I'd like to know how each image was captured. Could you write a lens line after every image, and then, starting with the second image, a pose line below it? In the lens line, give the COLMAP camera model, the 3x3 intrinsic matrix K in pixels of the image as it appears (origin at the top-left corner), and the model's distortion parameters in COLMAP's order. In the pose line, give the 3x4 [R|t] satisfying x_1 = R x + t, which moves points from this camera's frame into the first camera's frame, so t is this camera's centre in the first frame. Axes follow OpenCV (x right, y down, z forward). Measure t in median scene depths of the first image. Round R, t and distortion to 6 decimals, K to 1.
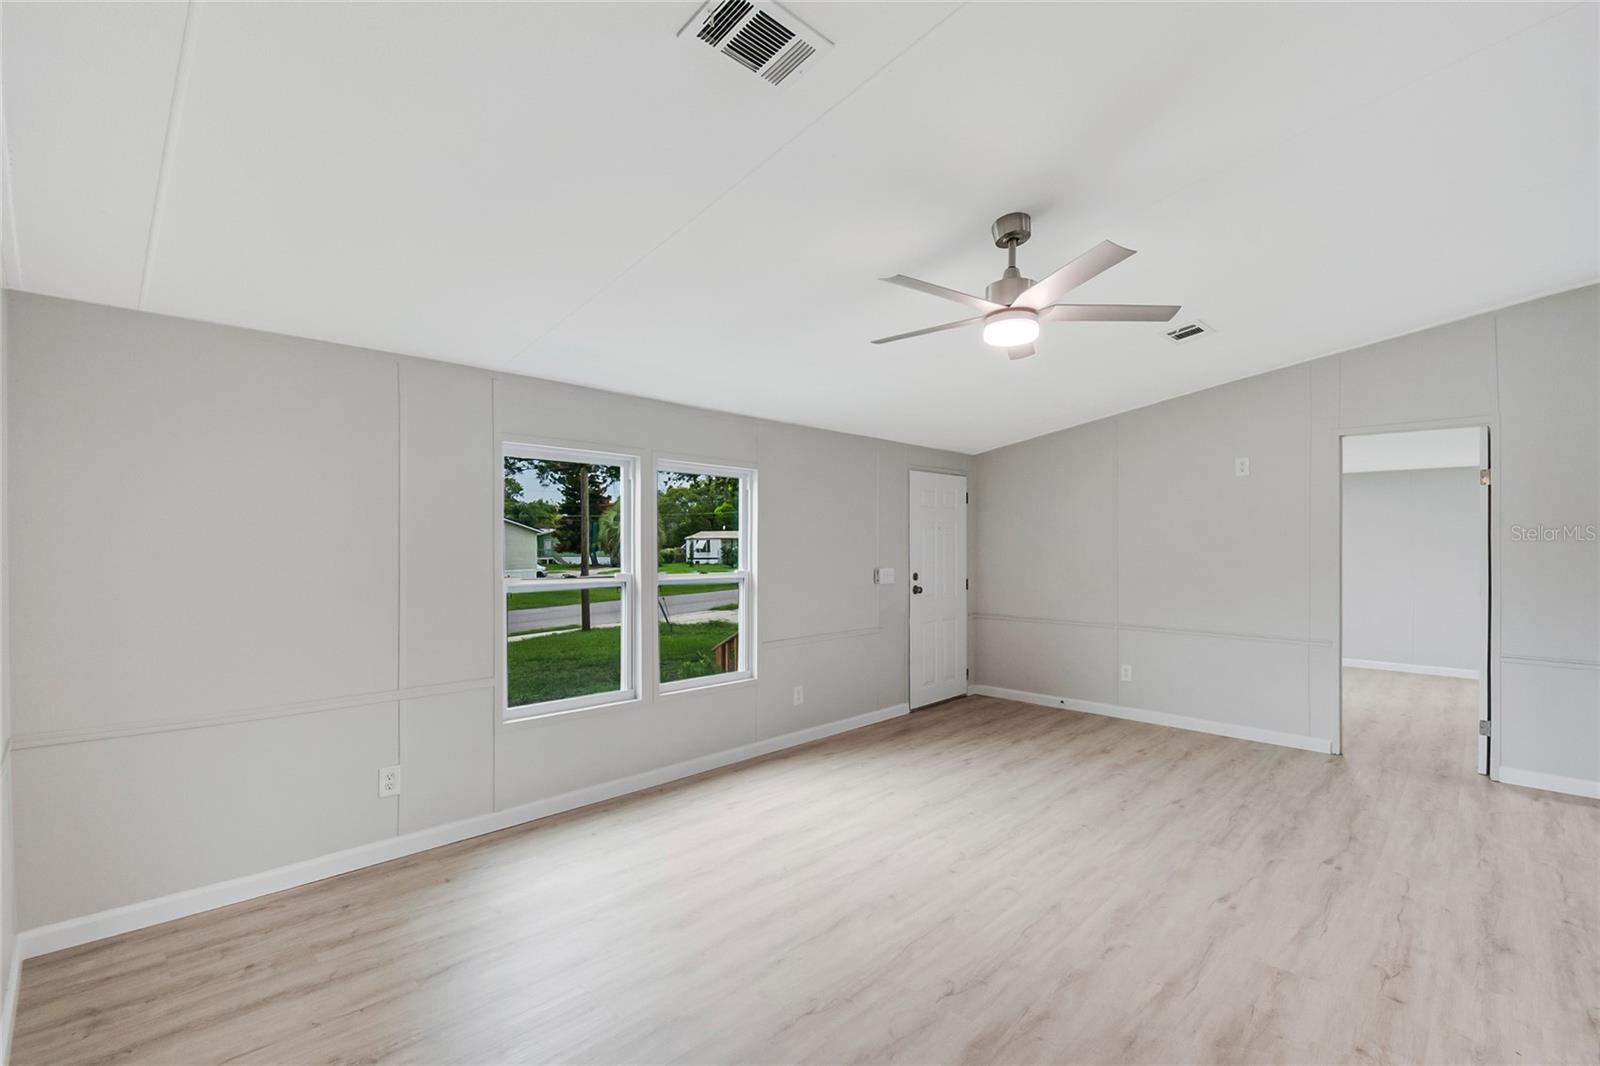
lens RADIAL K [[694.6, 0, 792.4], [0, 694.6, 529.0], [0, 0, 1]] dist [0.002000, -0.011007]
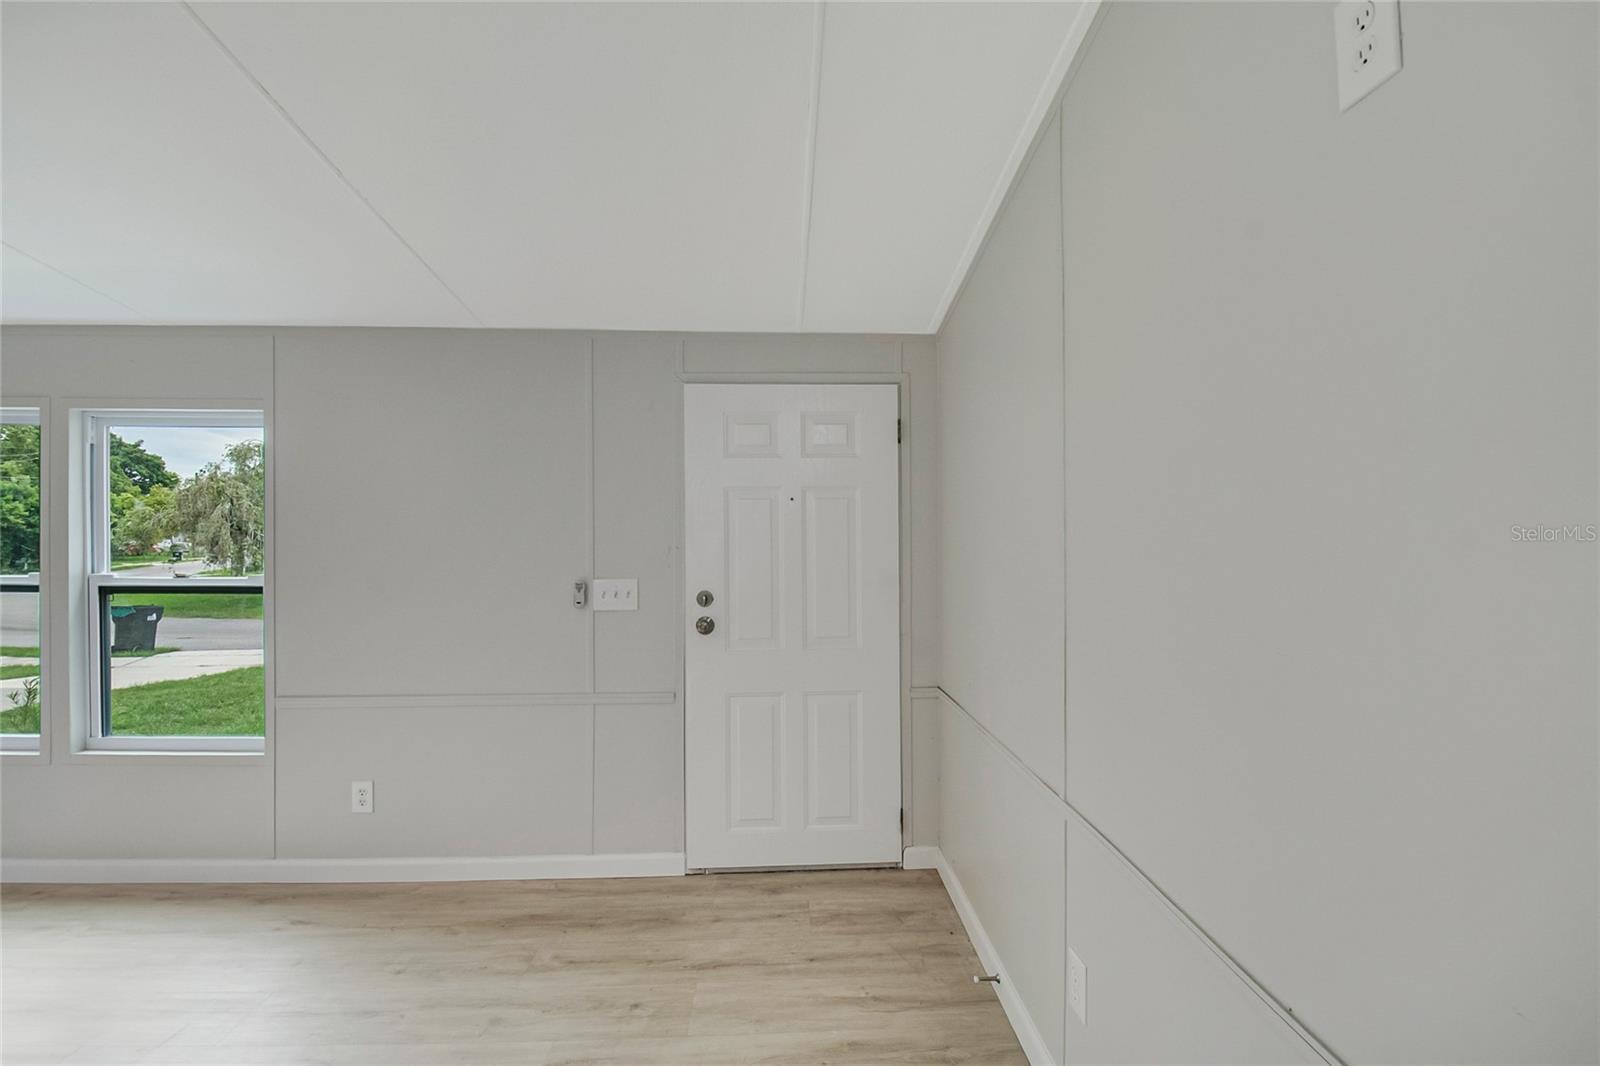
lens RADIAL K [[694.6, 0, 802.4], [0, 694.6, 521.4], [0, 0, 1]] dist [0.002000, -0.011007]
pose [[0.743332, -0.019570, -0.668637, 0.306739], [0.017166, 0.999801, -0.010180, 0.011167], [0.668703, -0.003911, 0.743520, 0.375578]]
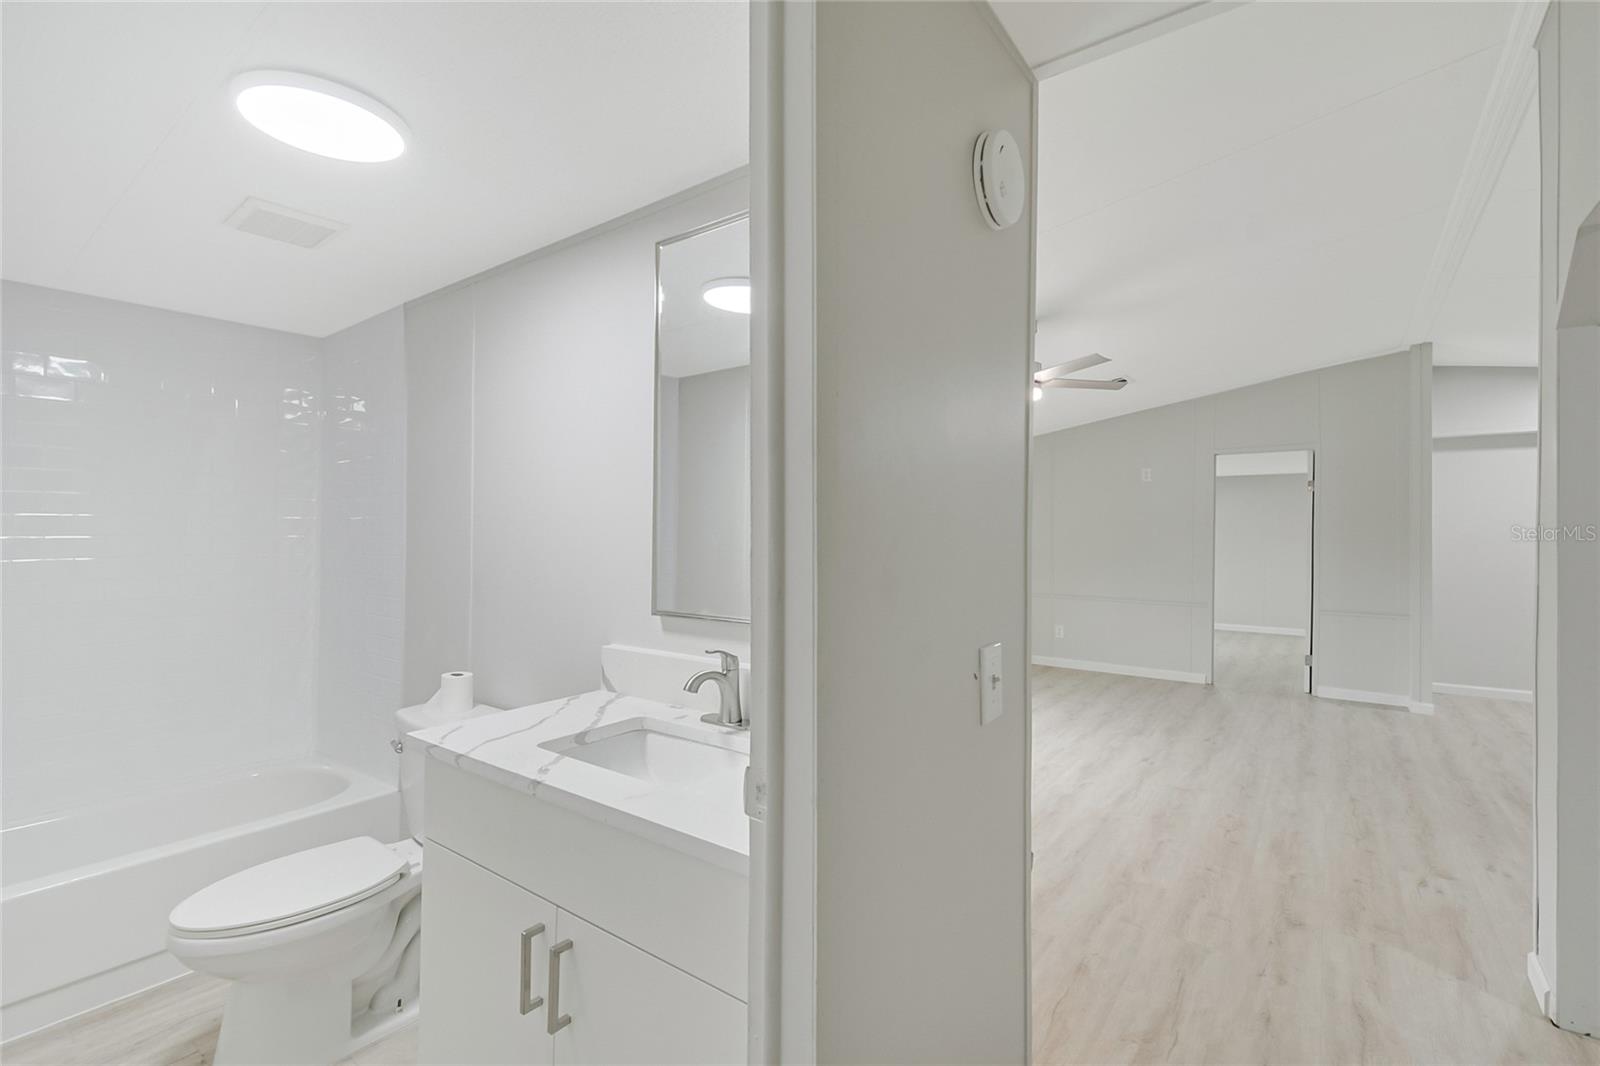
lens RADIAL K [[694.6, 0, 794.8], [0, 694.6, 521.5], [0, 0, 1]] dist [0.002000, -0.011007]
pose [[0.991083, -0.003043, 0.133209, -0.408968], [0.002823, 0.999994, 0.001840, 0.000120], [-0.133214, -0.001447, 0.991086, -0.490654]]
